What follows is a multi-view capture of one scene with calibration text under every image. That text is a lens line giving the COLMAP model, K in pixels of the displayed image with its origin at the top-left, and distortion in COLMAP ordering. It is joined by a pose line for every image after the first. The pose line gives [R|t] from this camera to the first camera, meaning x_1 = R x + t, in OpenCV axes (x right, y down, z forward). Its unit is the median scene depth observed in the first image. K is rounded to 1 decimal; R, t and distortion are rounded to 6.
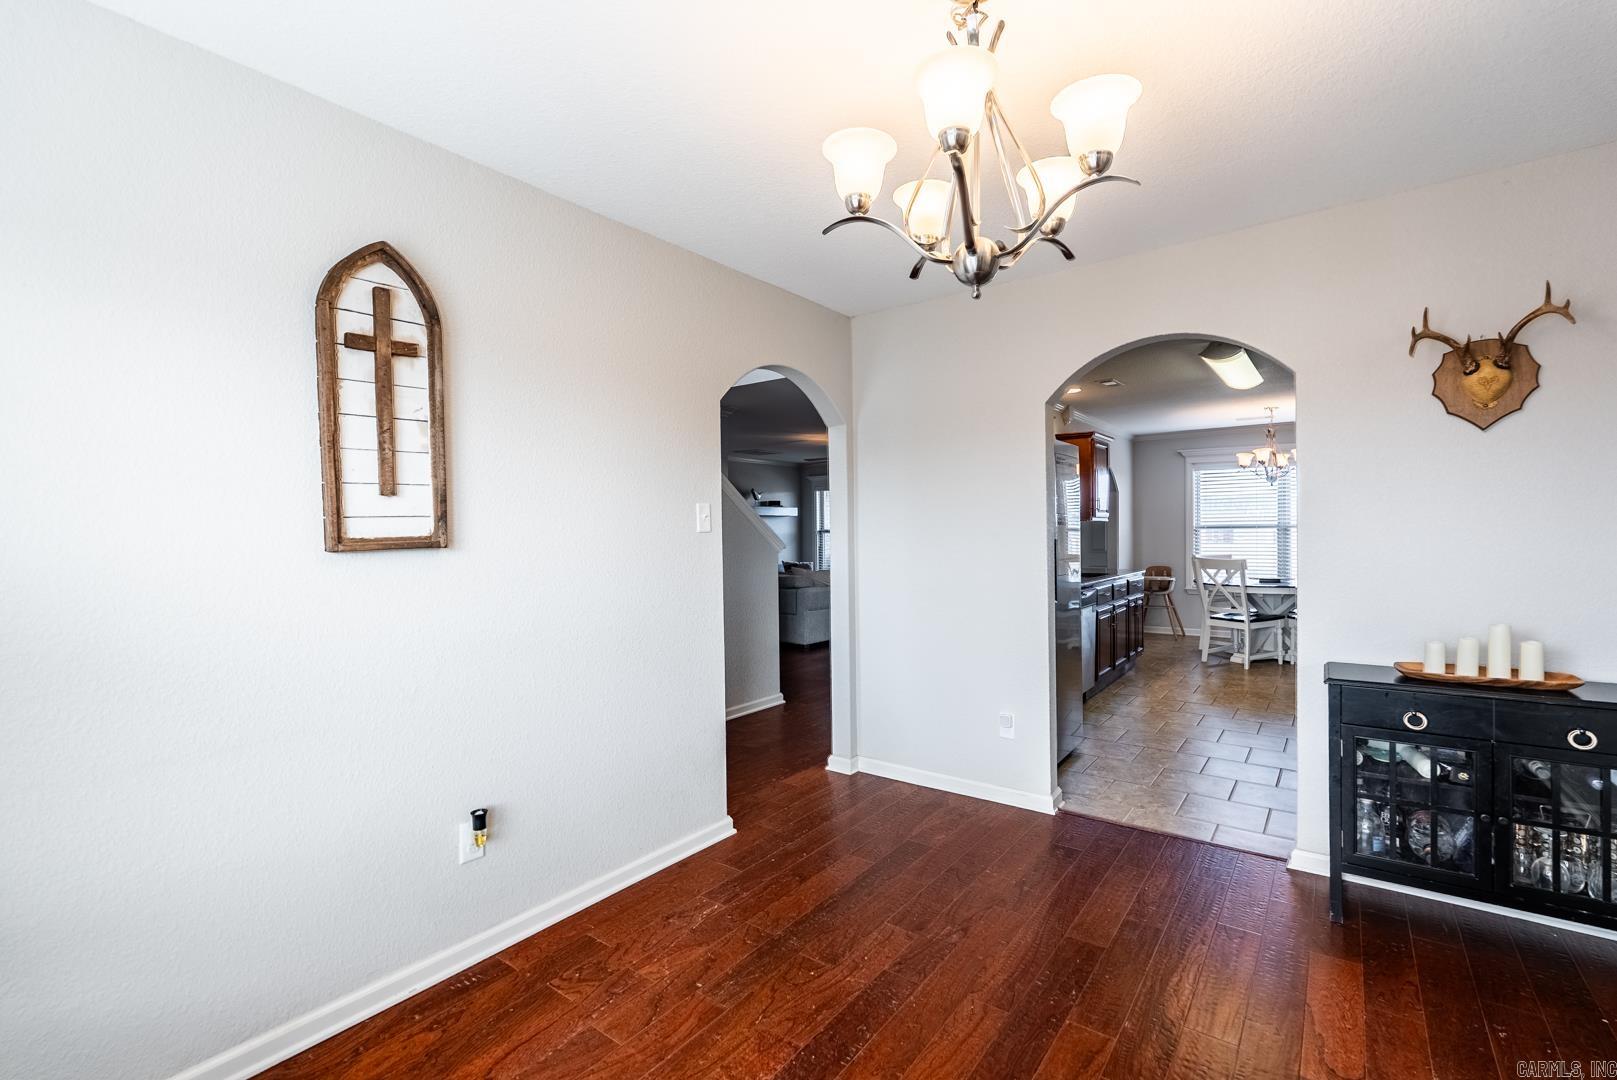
lens RADIAL K [[720.4, 0, 803.6], [0, 720.4, 534.5], [0, 0, 1]] dist [-0.006988, 0.001819]
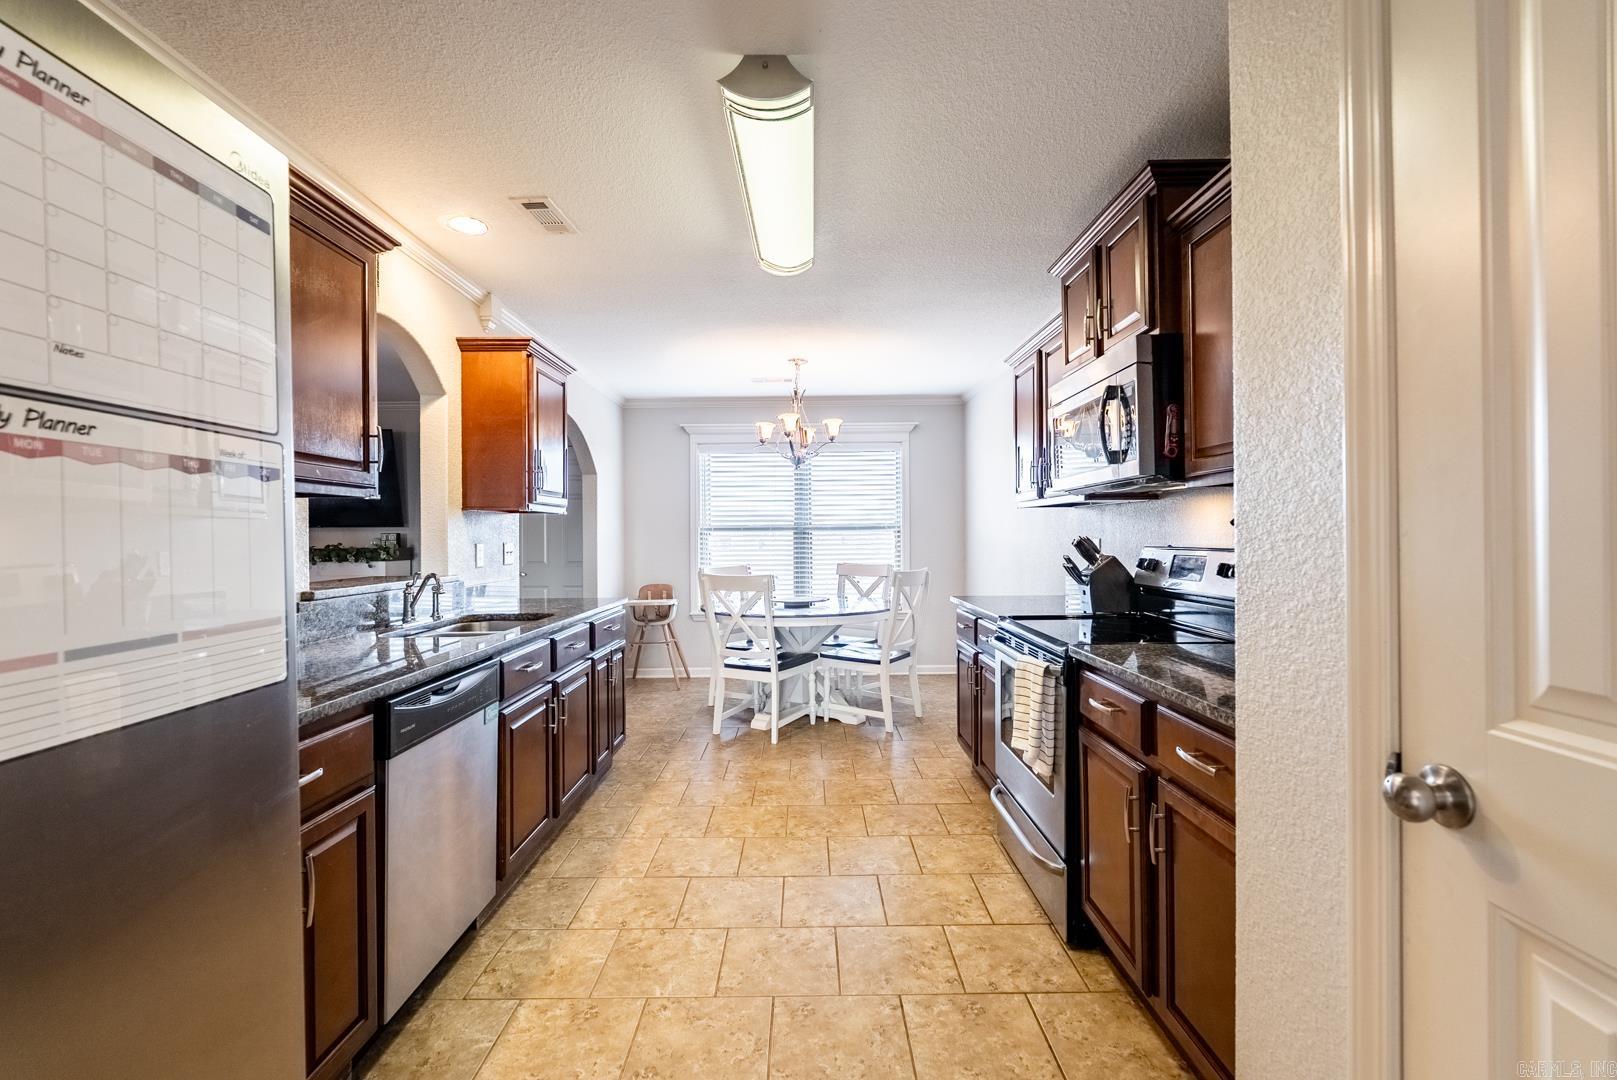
lens RADIAL K [[720.4, 0, 809.4], [0, 720.4, 534.7], [0, 0, 1]] dist [-0.006988, 0.001819]
pose [[0.794403, 0.002992, 0.607384, 0.231669], [0.005922, 0.999902, -0.012672, 0.005907], [-0.607362, 0.013663, 0.794308, 0.436098]]
